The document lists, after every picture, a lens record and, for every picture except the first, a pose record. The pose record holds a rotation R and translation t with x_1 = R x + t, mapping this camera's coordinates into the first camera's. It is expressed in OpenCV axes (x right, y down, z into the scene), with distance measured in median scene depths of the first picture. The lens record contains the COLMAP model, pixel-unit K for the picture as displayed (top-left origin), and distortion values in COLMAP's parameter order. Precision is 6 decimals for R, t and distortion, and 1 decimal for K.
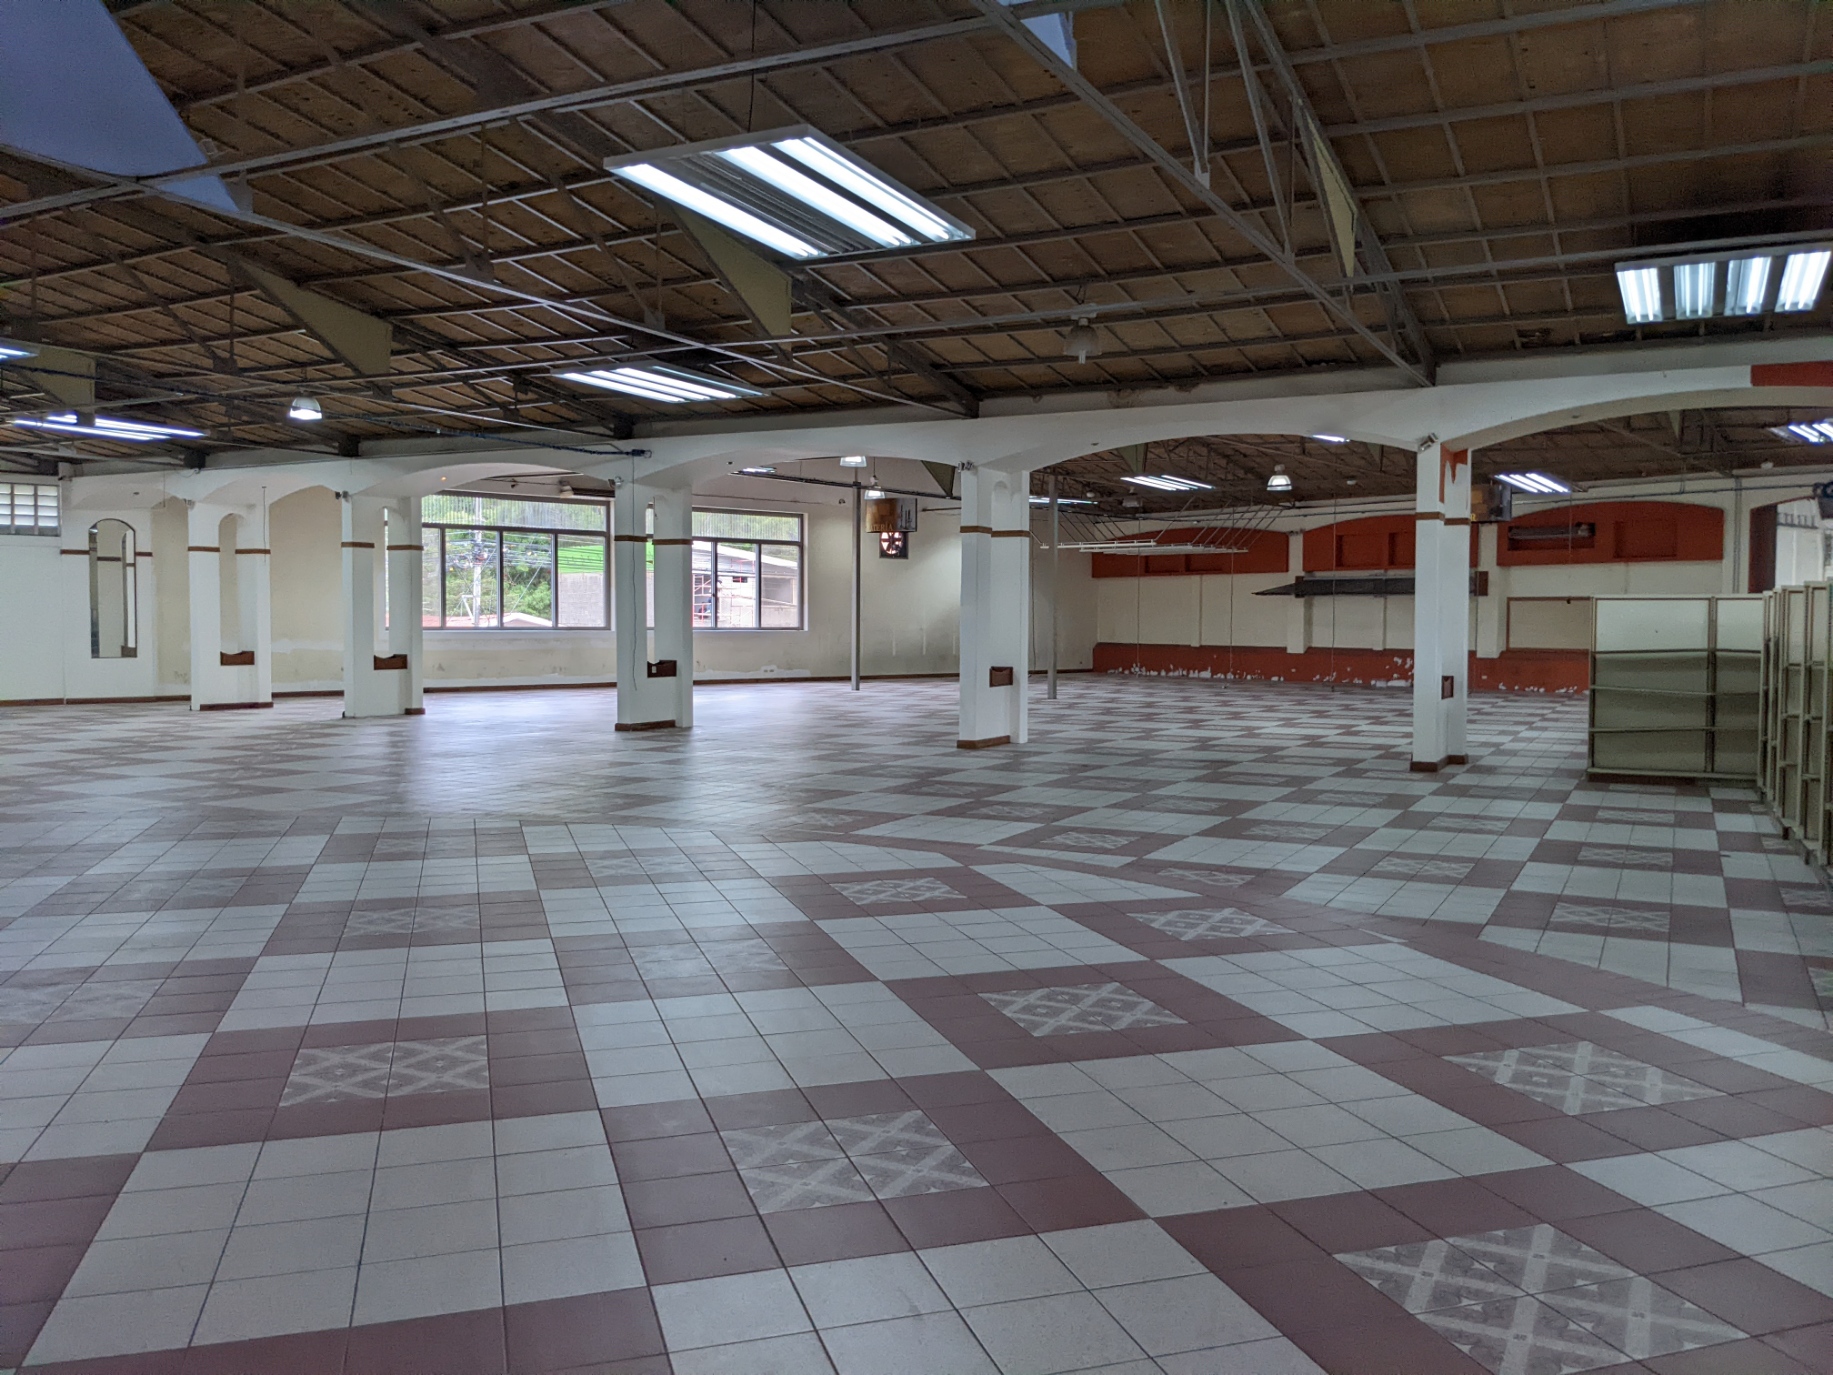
lens RADIAL K [[1472.2, 0, 916.5], [0, 1472.2, 687.5], [0, 0, 1]] dist [0.081803, -0.141875]
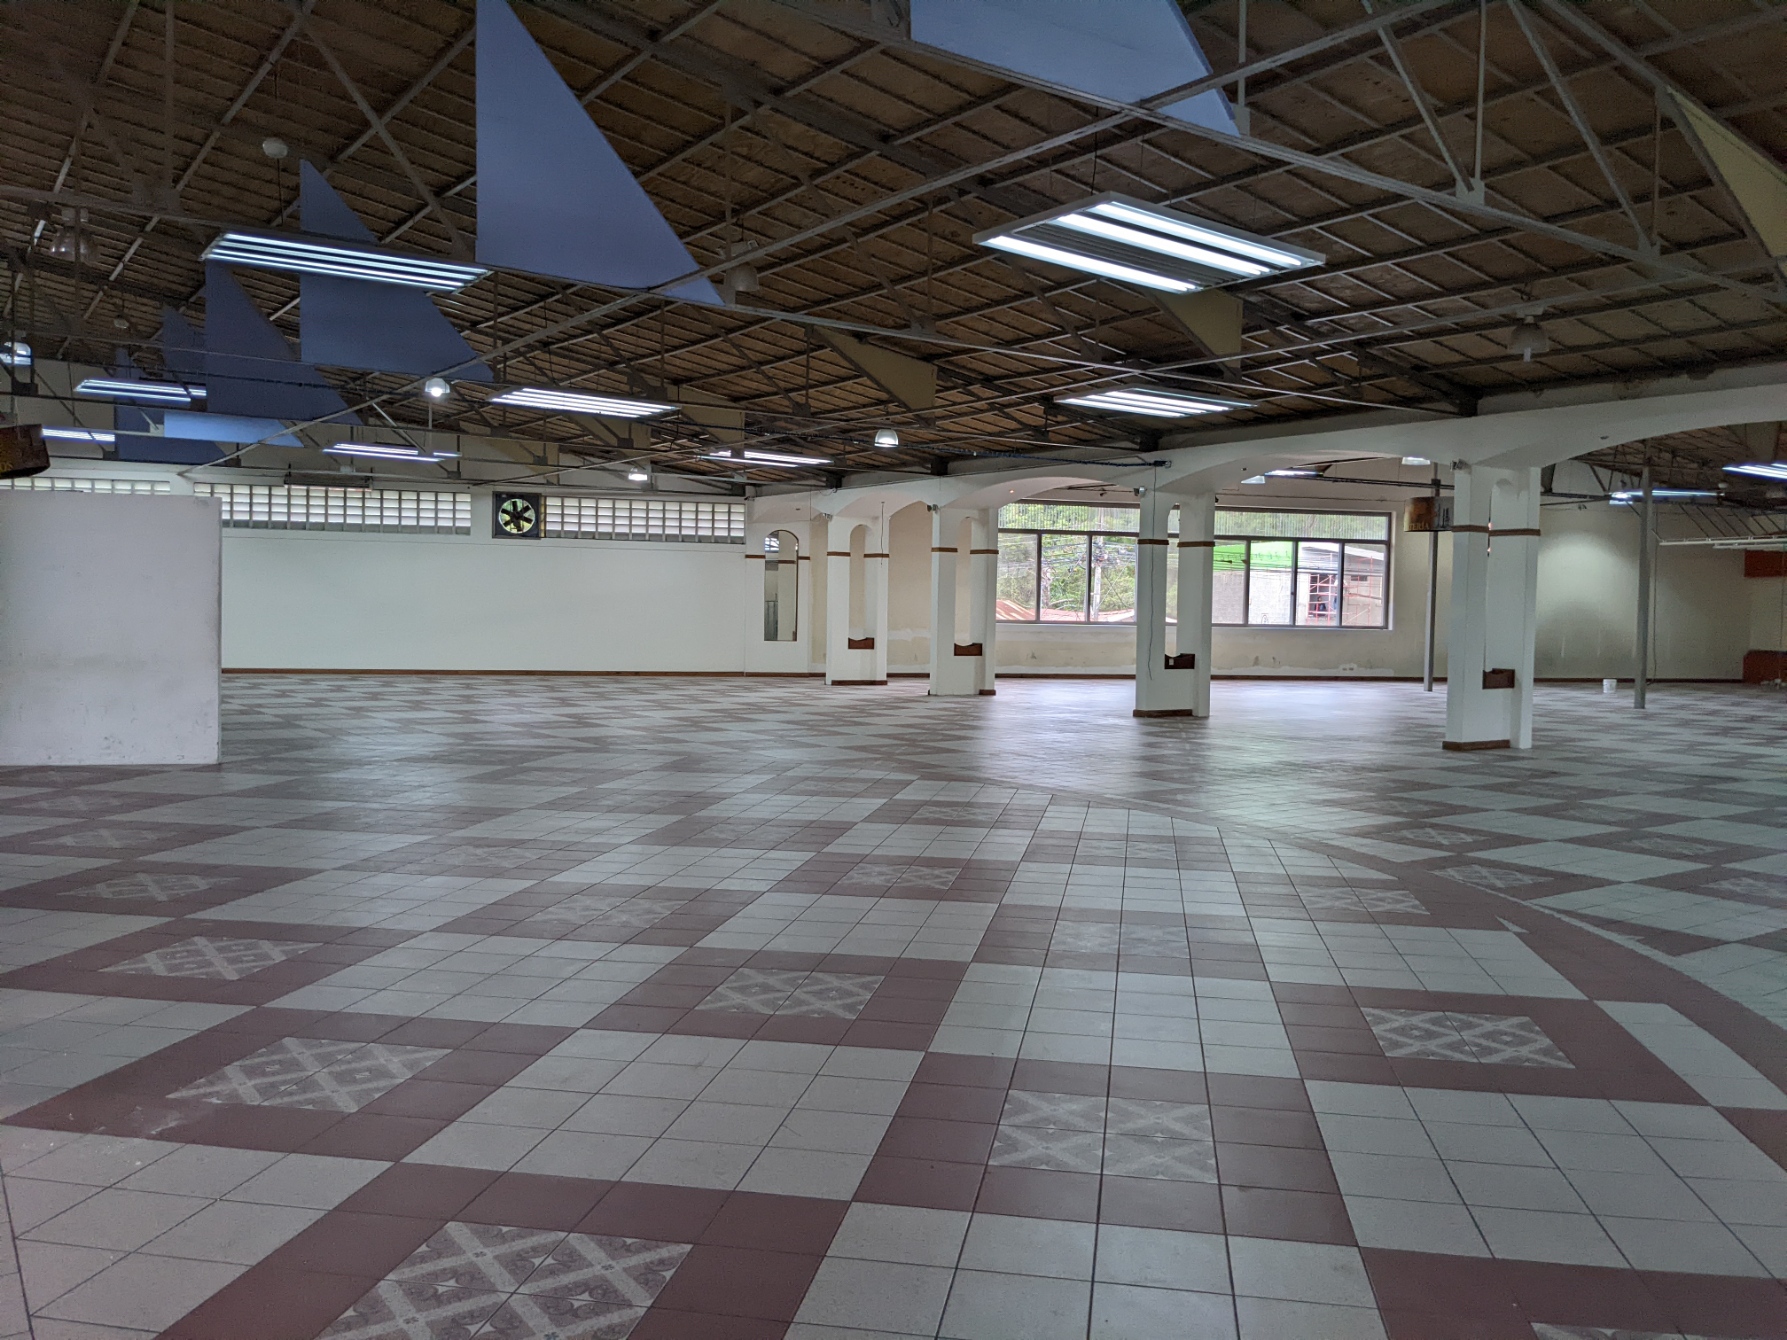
lens RADIAL K [[1433.6, 0, 893.5], [0, 1433.6, 670.0], [0, 0, 1]] dist [0.116020, -0.176009]
pose [[0.888674, 0.032877, -0.457359, 0.123688], [-0.036959, 0.999317, 0.000022, 0.001211], [0.457047, 0.016884, 0.889282, -0.034955]]
